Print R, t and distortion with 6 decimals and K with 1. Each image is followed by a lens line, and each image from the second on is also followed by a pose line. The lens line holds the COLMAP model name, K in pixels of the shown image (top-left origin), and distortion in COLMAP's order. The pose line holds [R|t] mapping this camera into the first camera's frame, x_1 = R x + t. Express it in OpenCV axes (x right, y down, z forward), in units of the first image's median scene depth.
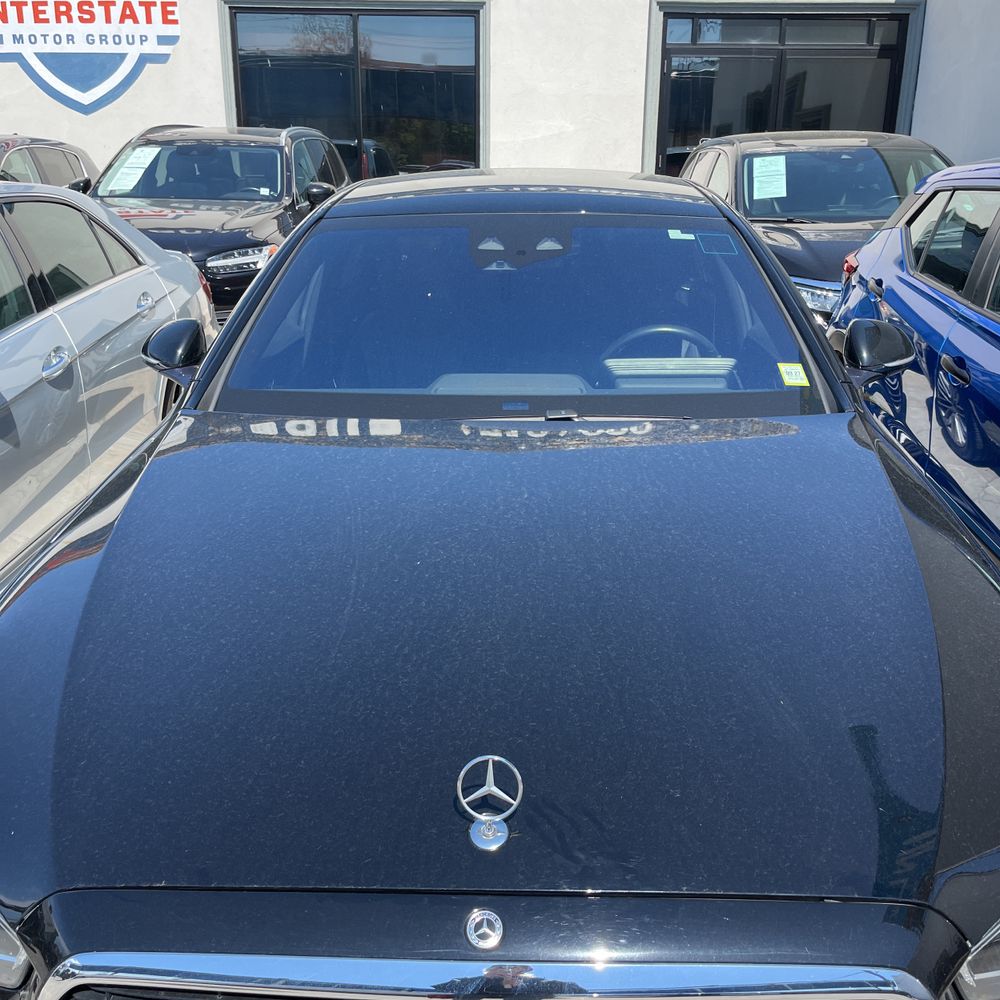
lens RADIAL K [[1011.4, 0, 505.3], [0, 1011.4, 503.0], [0, 0, 1]] dist [0.022279, 0.000000]
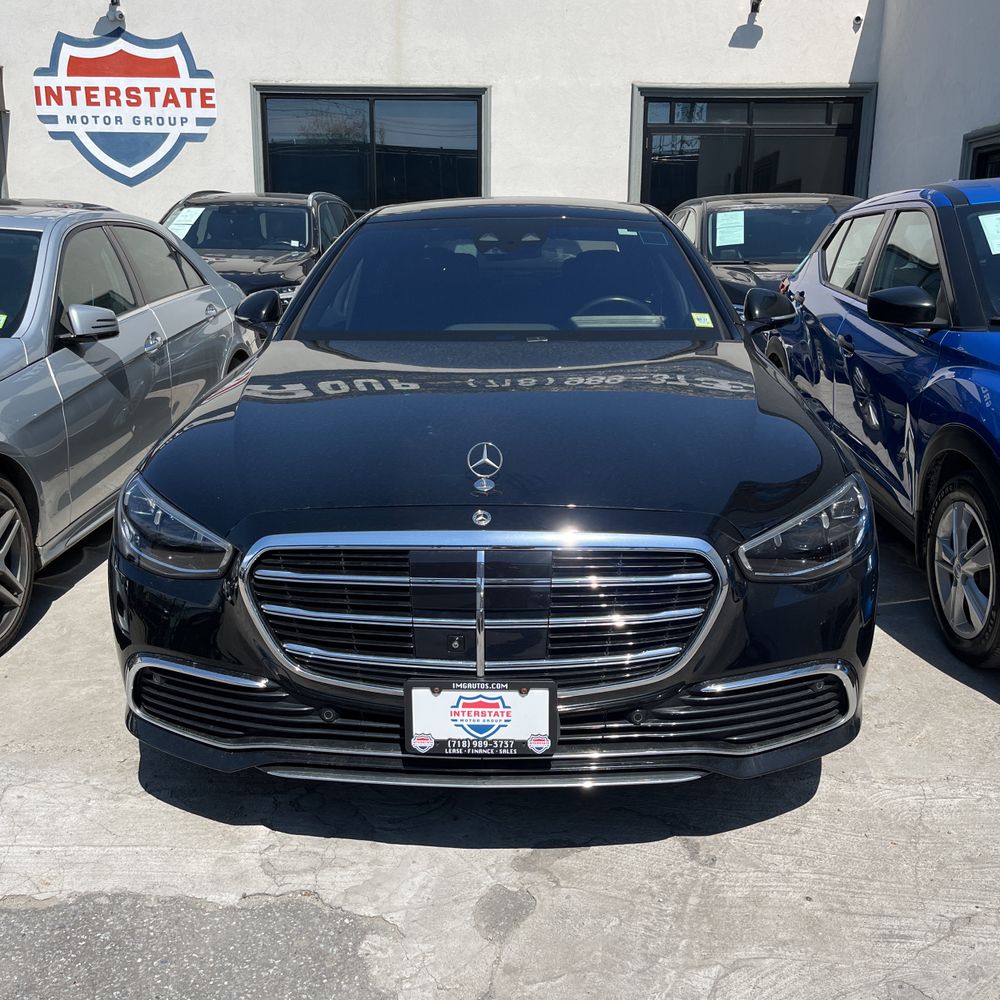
lens RADIAL K [[1011.4, 0, 506.2], [0, 1011.4, 506.3], [0, 0, 1]] dist [0.022279, 0.000000]
pose [[0.999999, -0.000849, -0.001226, 0.002831], [0.000755, 0.997208, -0.074668, 0.055449], [0.001286, 0.074667, 0.997208, -0.090951]]
